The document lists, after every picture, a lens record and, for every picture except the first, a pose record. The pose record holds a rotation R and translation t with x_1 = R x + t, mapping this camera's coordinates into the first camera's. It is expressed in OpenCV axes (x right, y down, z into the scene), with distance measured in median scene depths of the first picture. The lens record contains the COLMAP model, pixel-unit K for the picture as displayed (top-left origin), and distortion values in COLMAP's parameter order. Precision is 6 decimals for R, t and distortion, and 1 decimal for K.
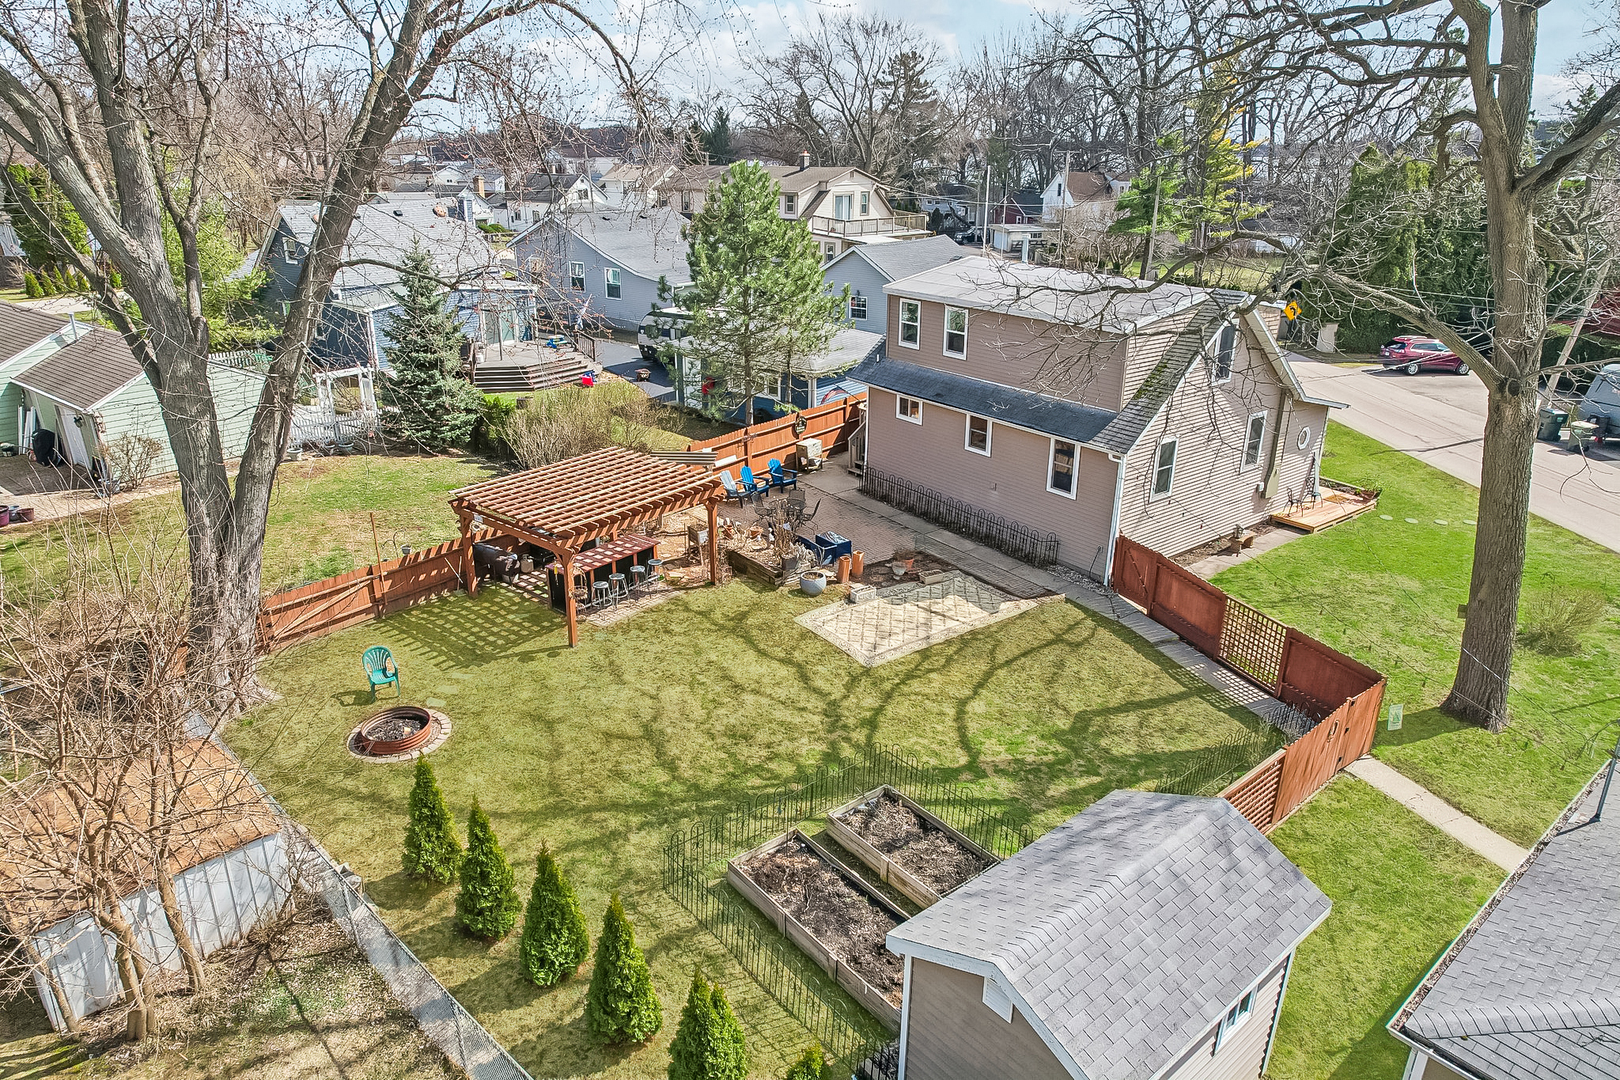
lens RADIAL K [[1036.4, 0, 811.2], [0, 1036.4, 537.3], [0, 0, 1]] dist [-0.036867, 0.000431]
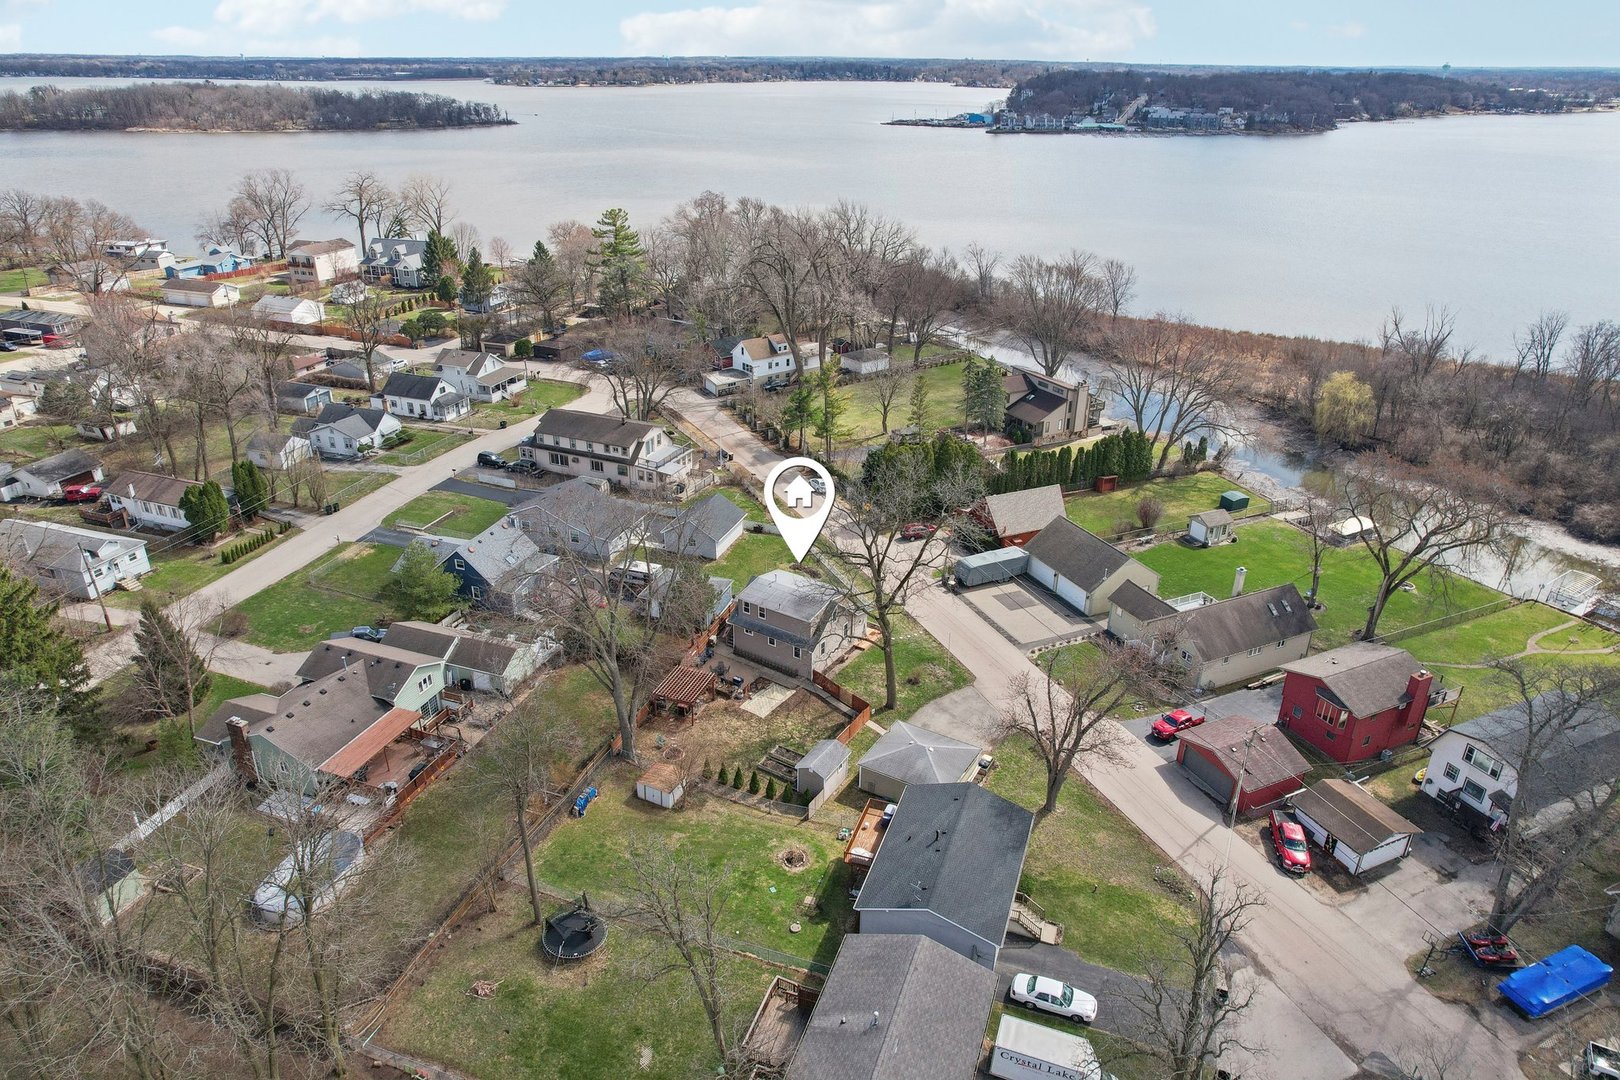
lens RADIAL K [[1036.4, 0, 808.4], [0, 1036.4, 540.8], [0, 0, 1]] dist [-0.036867, 0.000431]
pose [[0.946710, -0.128343, 0.295412, -0.801356], [0.106018, 0.990241, 0.090456, -0.826377], [-0.304139, -0.054317, 0.951078, -2.650114]]
